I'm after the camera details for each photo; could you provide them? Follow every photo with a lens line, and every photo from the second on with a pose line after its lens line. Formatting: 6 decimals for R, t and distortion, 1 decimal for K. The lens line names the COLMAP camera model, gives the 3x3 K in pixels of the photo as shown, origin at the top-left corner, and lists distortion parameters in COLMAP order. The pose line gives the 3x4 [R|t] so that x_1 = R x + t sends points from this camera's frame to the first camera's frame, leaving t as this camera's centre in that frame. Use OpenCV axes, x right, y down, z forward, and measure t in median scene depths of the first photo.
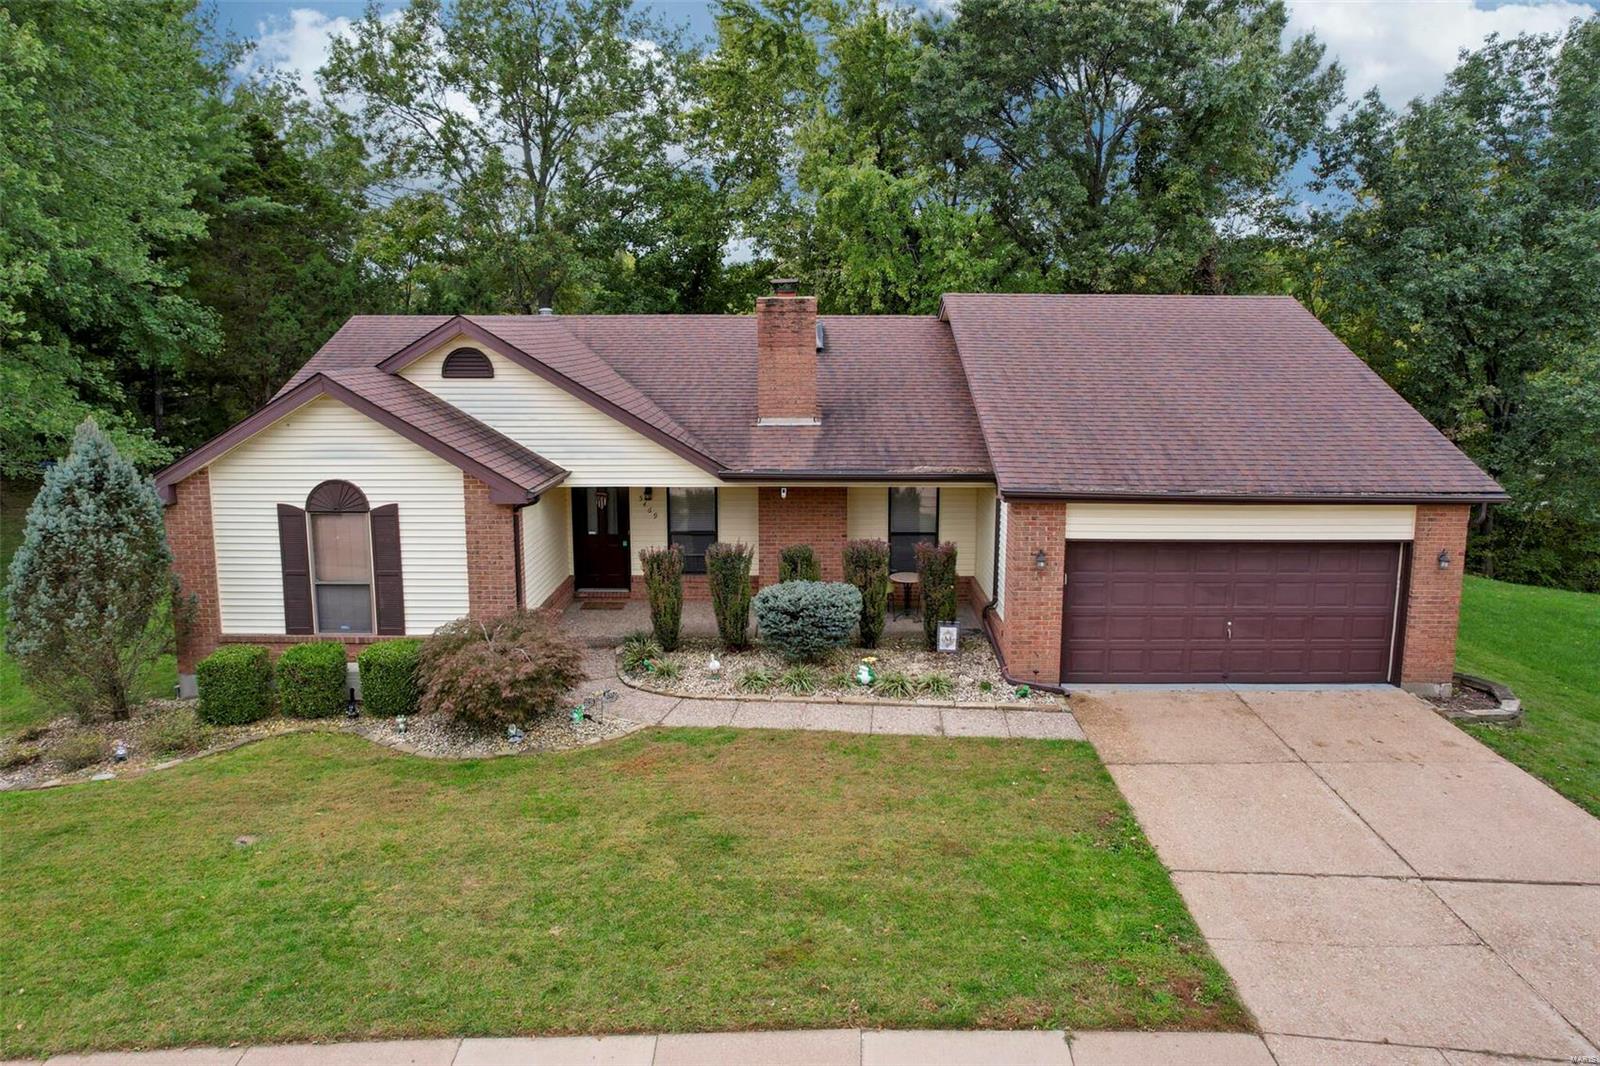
lens RADIAL K [[1067.8, 0, 814.9], [0, 1067.8, 512.5], [0, 0, 1]] dist [-0.089907, 0.093619]
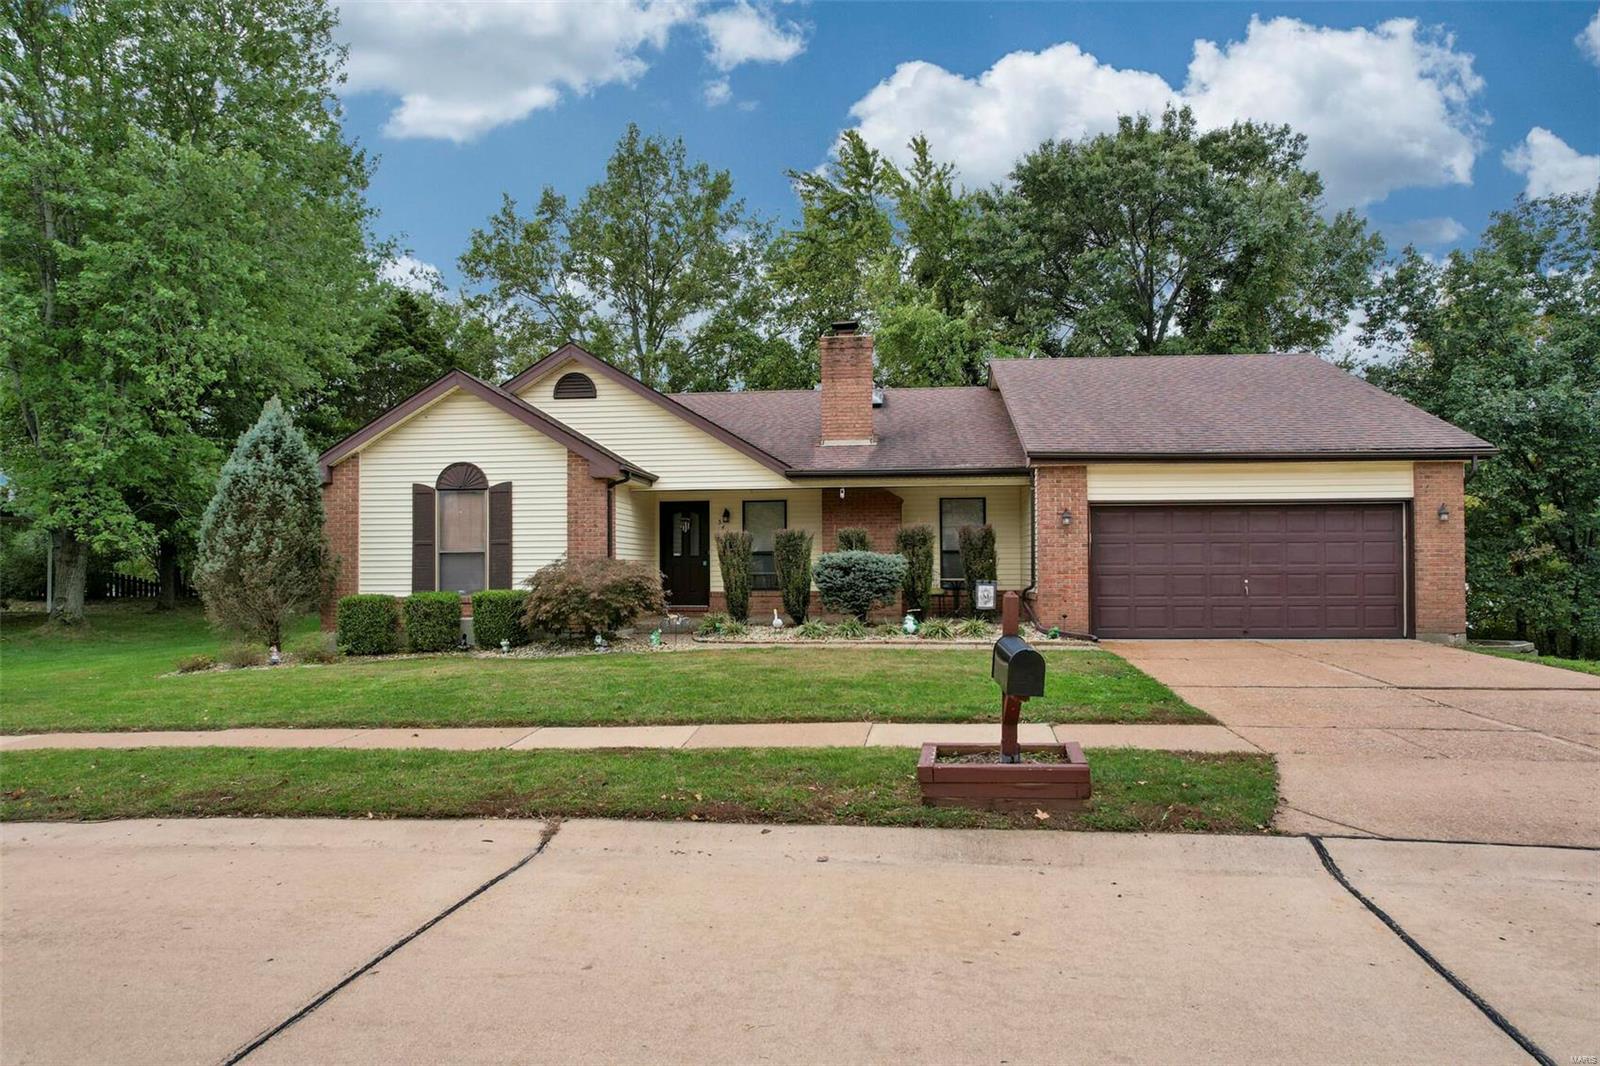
lens RADIAL K [[1030.6, 0, 804.1], [0, 1030.6, 532.8], [0, 0, 1]] dist [-0.072150, 0.062754]
pose [[0.995467, -0.006768, -0.094864, 0.038585], [-0.009442, 0.985504, -0.169388, 0.237590], [0.094636, 0.169516, 0.980973, -0.083835]]
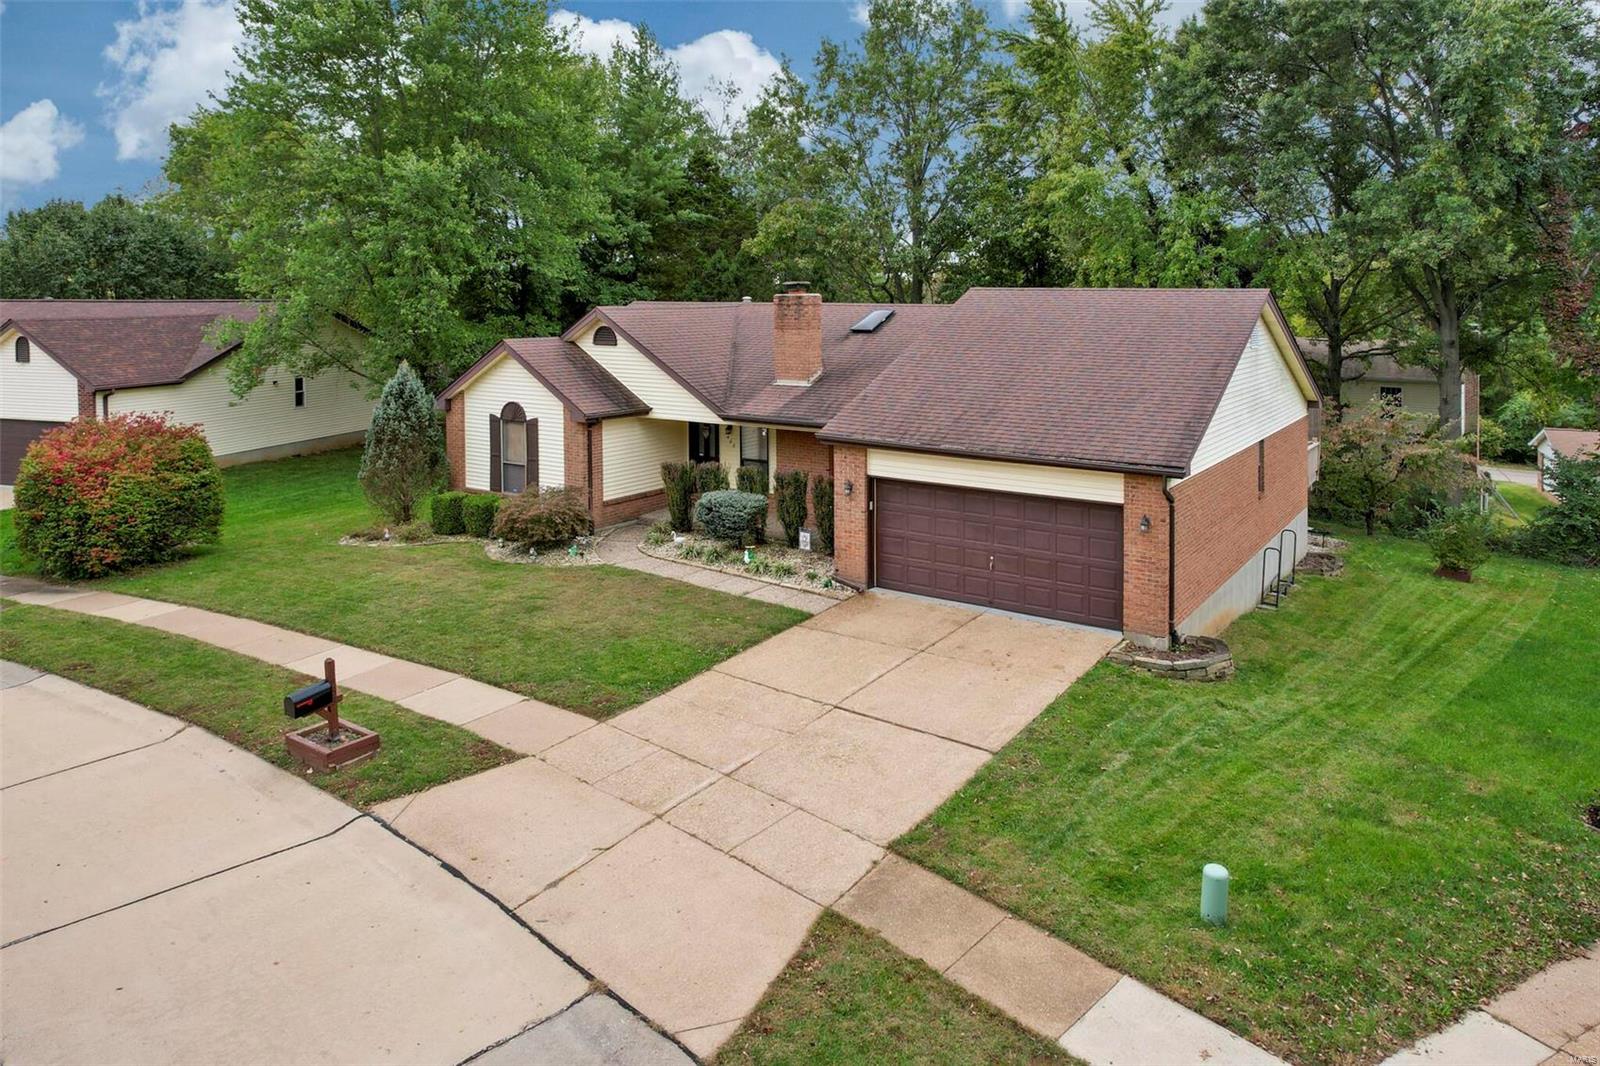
lens RADIAL K [[1067.8, 0, 814.9], [0, 1067.8, 512.5], [0, 0, 1]] dist [-0.089907, 0.093619]
pose [[0.830743, 0.112708, -0.545127, 0.891866], [-0.099097, 0.993589, 0.054412, 0.004834], [0.547765, 0.008818, 0.836586, -0.159314]]
